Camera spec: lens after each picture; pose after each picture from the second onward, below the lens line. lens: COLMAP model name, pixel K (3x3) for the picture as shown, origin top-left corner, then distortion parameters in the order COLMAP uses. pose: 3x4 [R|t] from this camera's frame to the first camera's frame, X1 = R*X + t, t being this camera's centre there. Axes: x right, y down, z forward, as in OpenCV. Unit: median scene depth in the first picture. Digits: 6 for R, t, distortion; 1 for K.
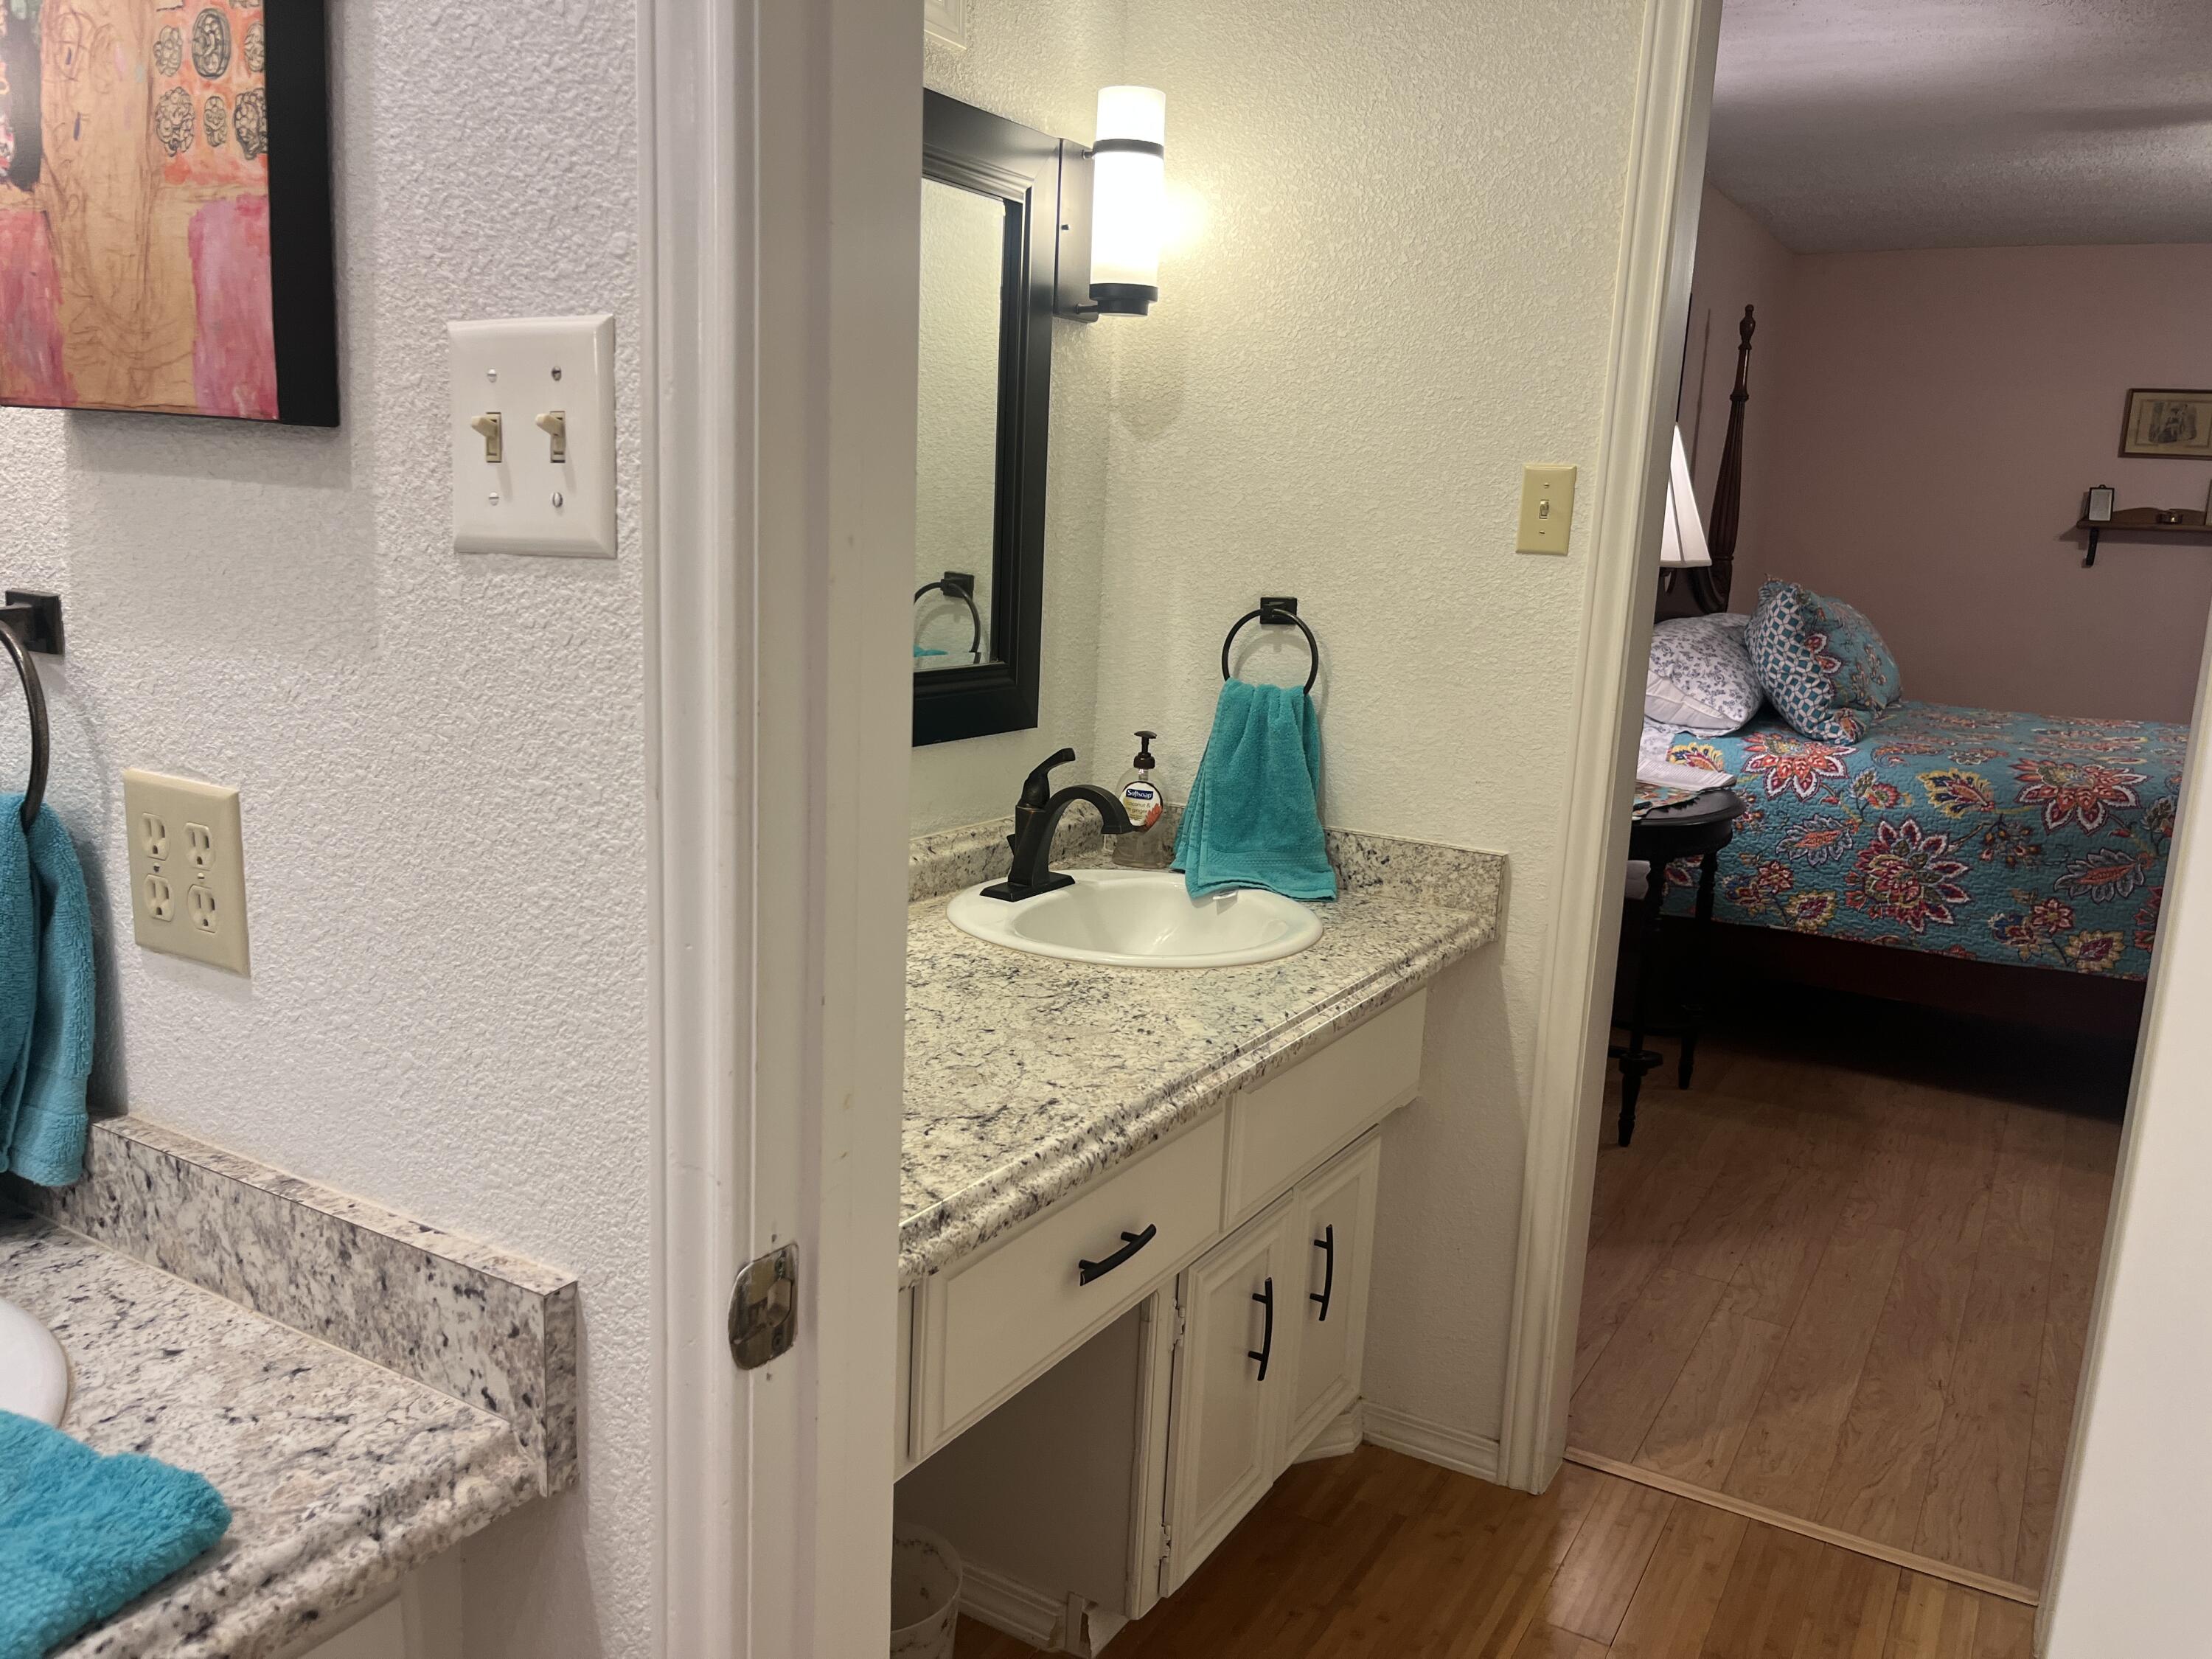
lens RADIAL K [[1703.2, 0, 1106.0], [0, 1703.2, 829.5], [0, 0, 1]] dist [0.048901, -0.082079]
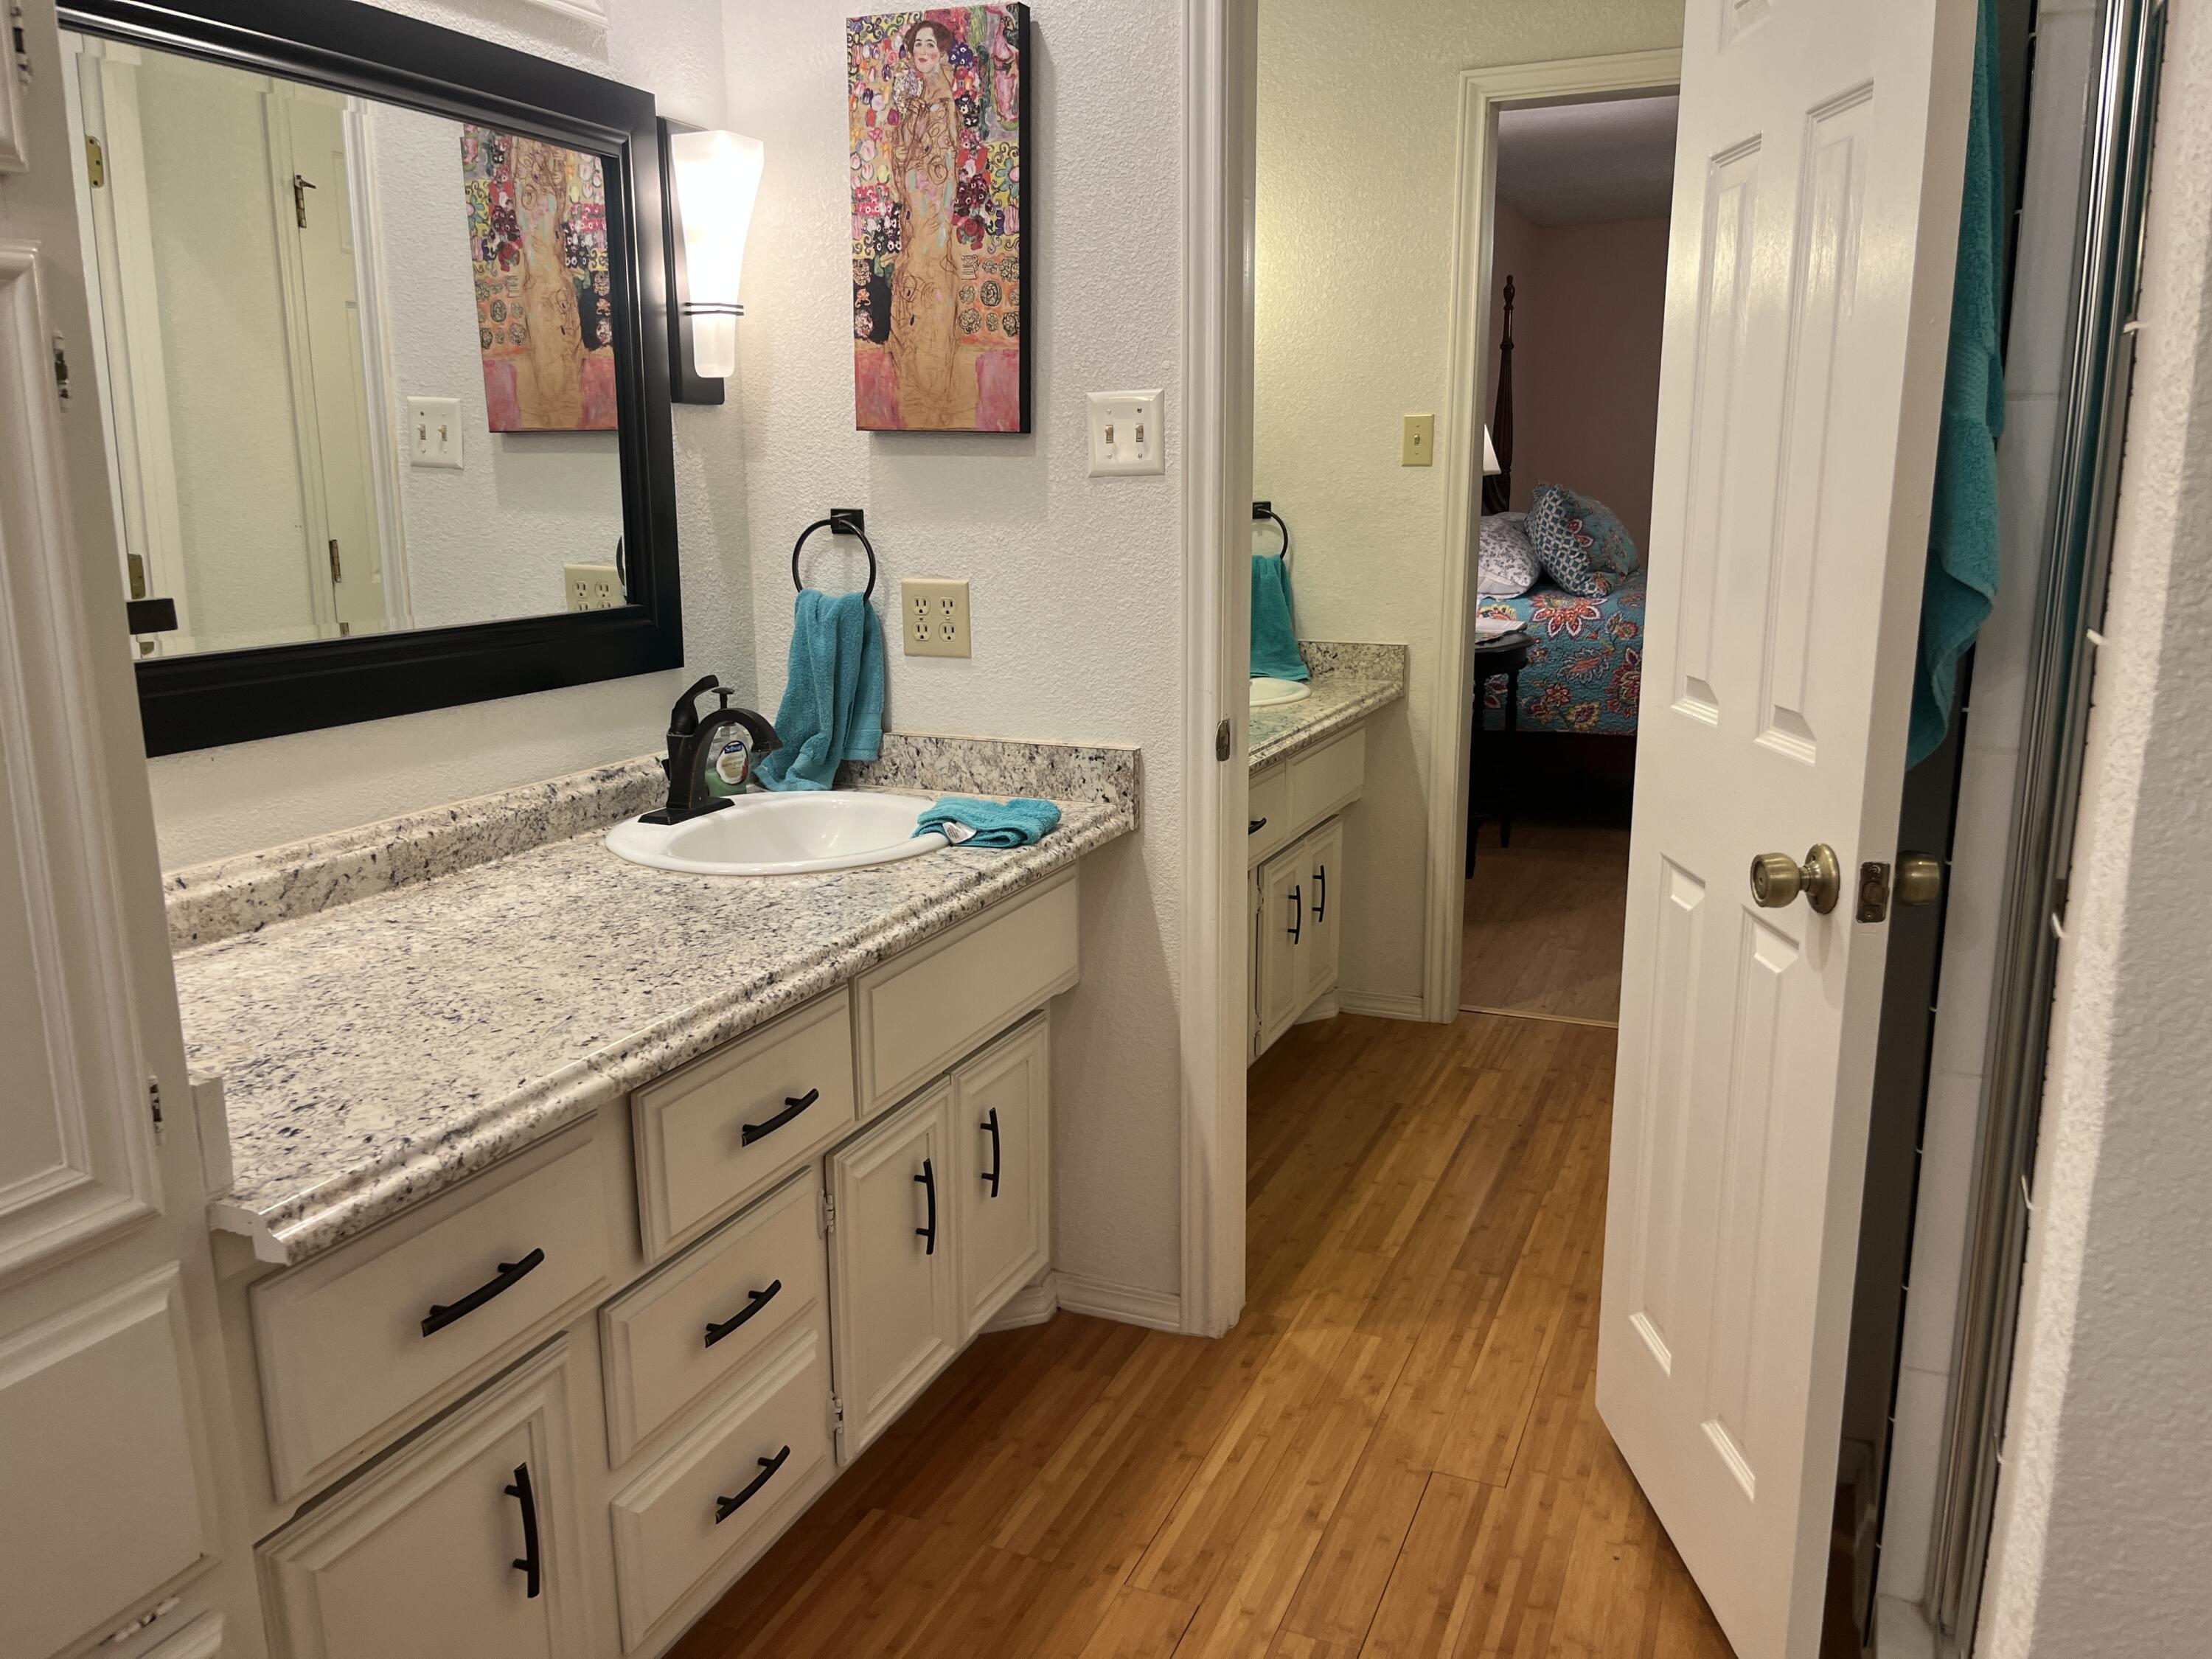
lens RADIAL K [[1701.0, 0, 1097.9], [0, 1701.0, 833.4], [0, 0, 1]] dist [0.080148, -0.107406]
pose [[0.990896, -0.078812, 0.109152, -0.268986], [0.075512, 0.996563, 0.034054, 0.119585], [-0.111461, -0.025502, 0.993442, -0.657169]]
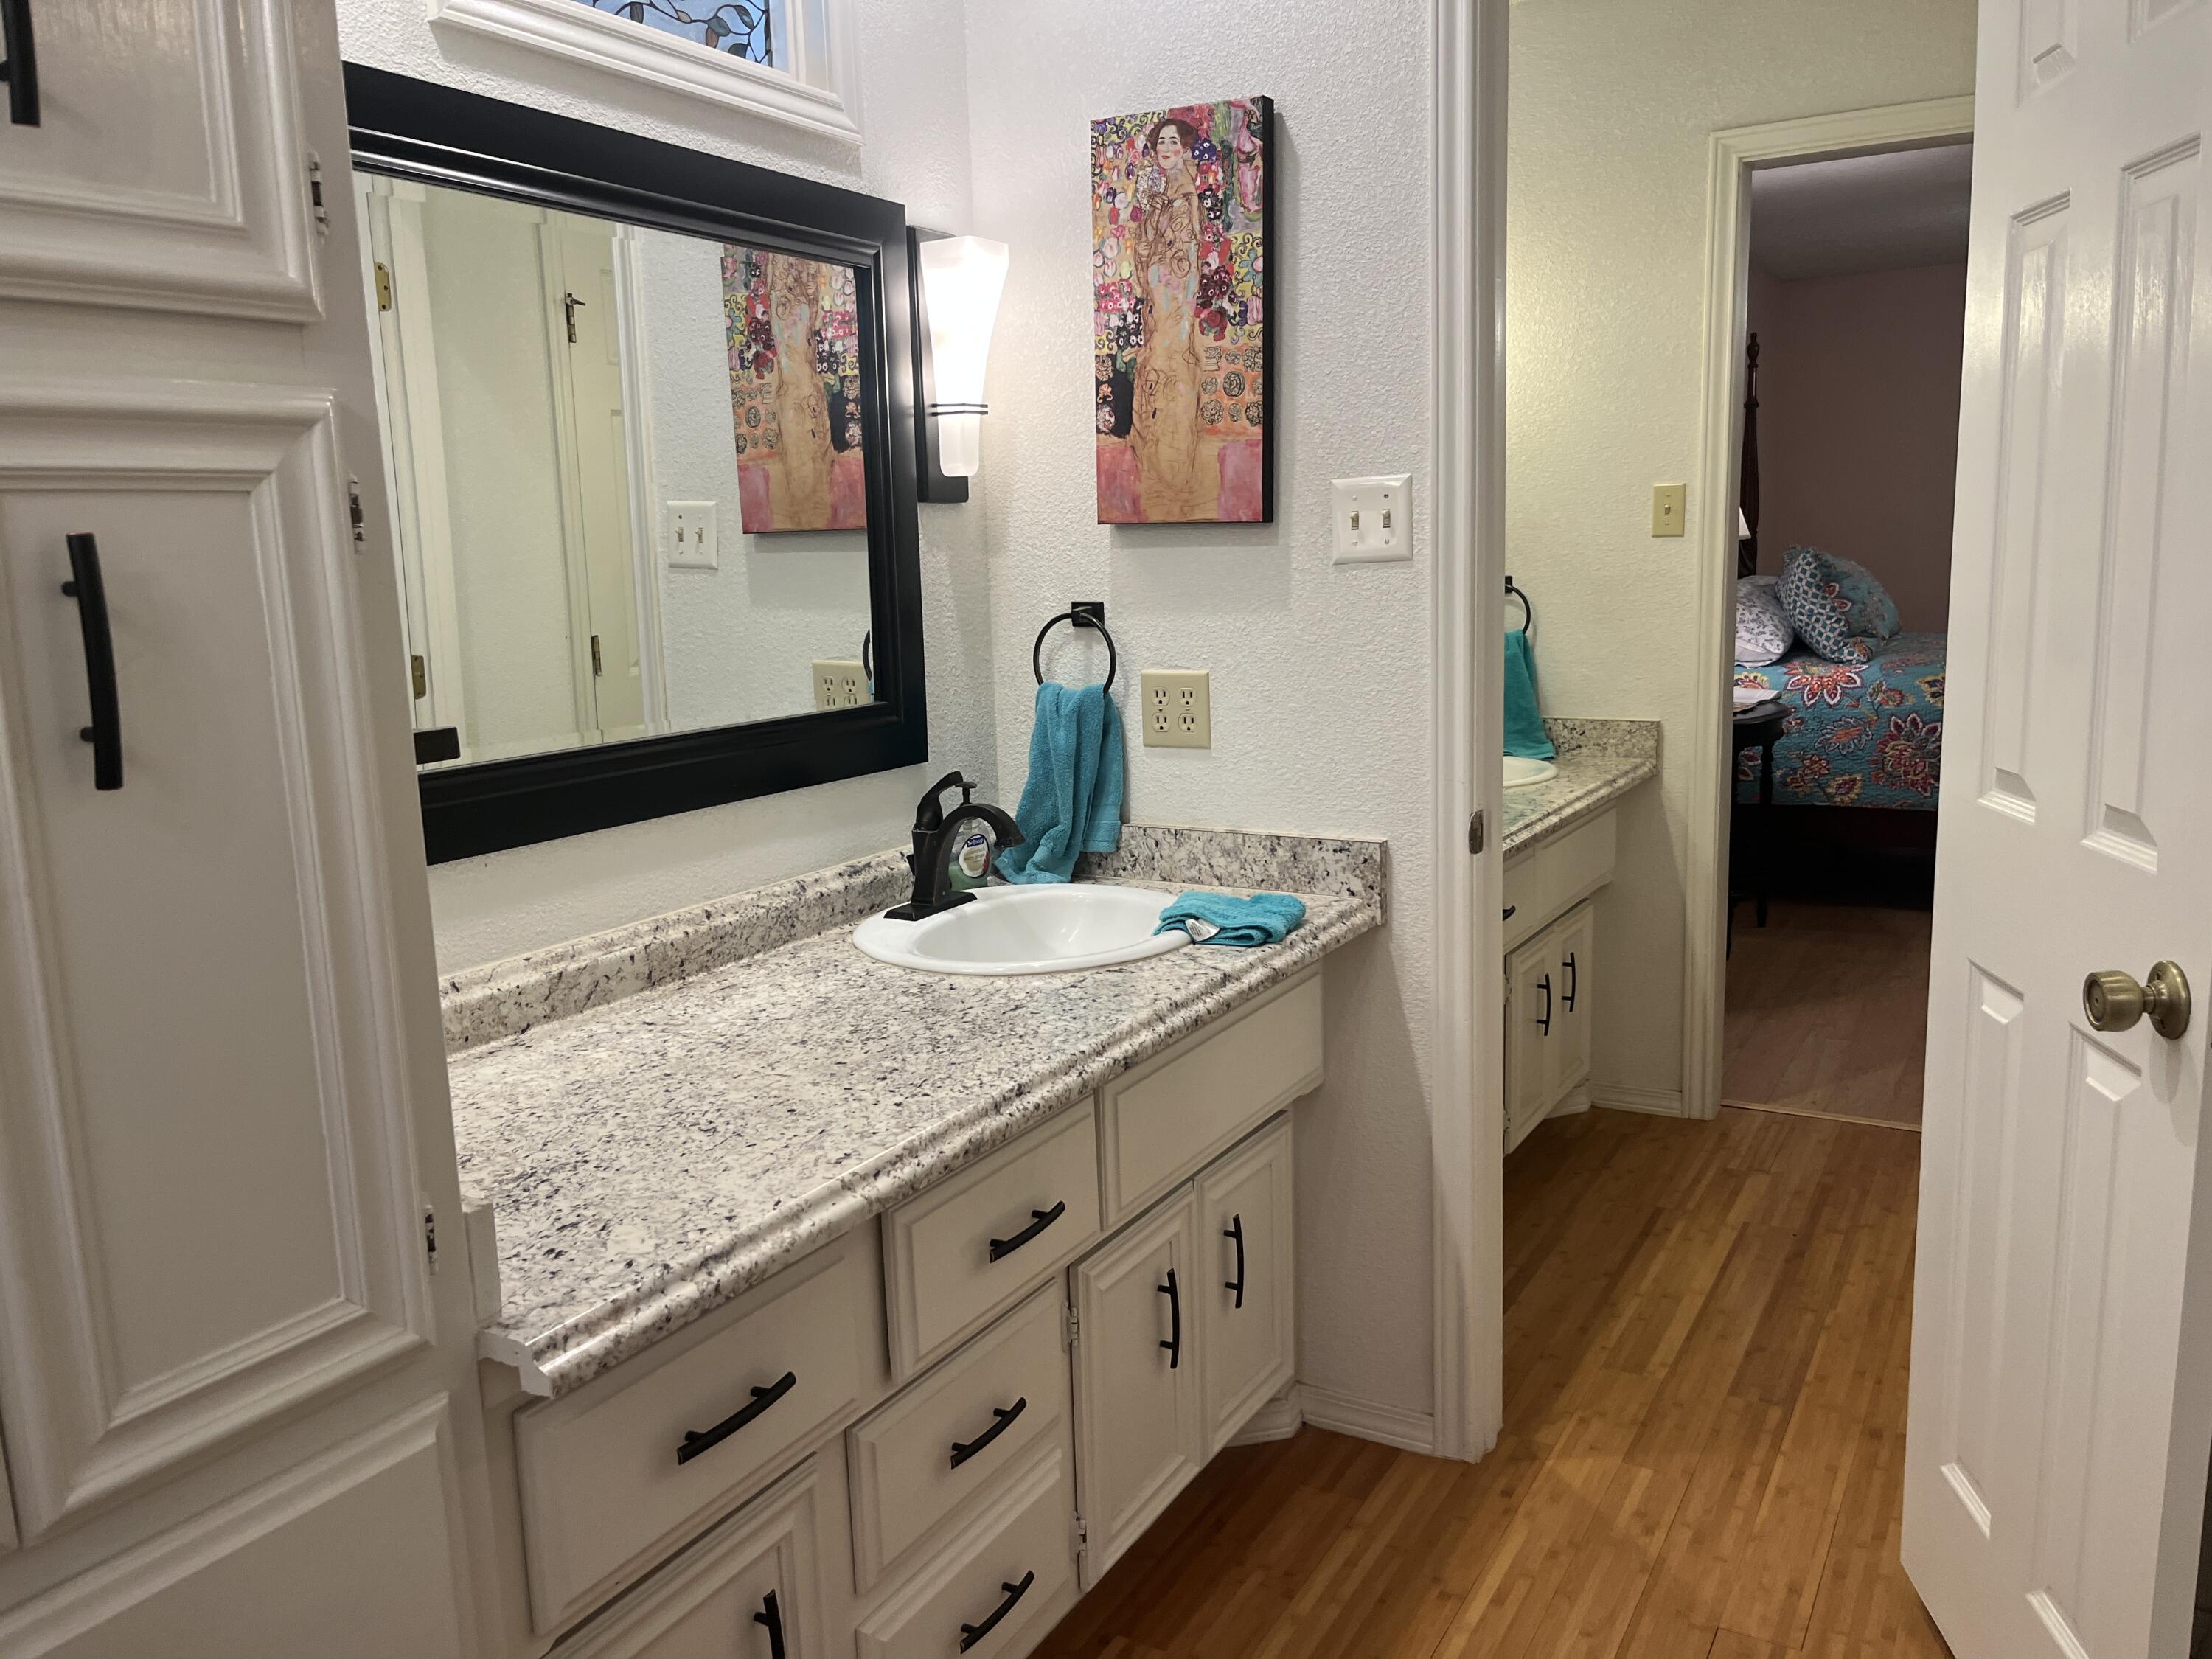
lens RADIAL K [[1691.2, 0, 1104.8], [0, 1691.2, 823.0], [0, 0, 1]] dist [0.116177, -0.256068]
pose [[0.996899, -0.078041, -0.010128, -0.281276], [0.077833, 0.996775, -0.019547, 0.101028], [0.011620, 0.018698, 0.999758, -0.629406]]
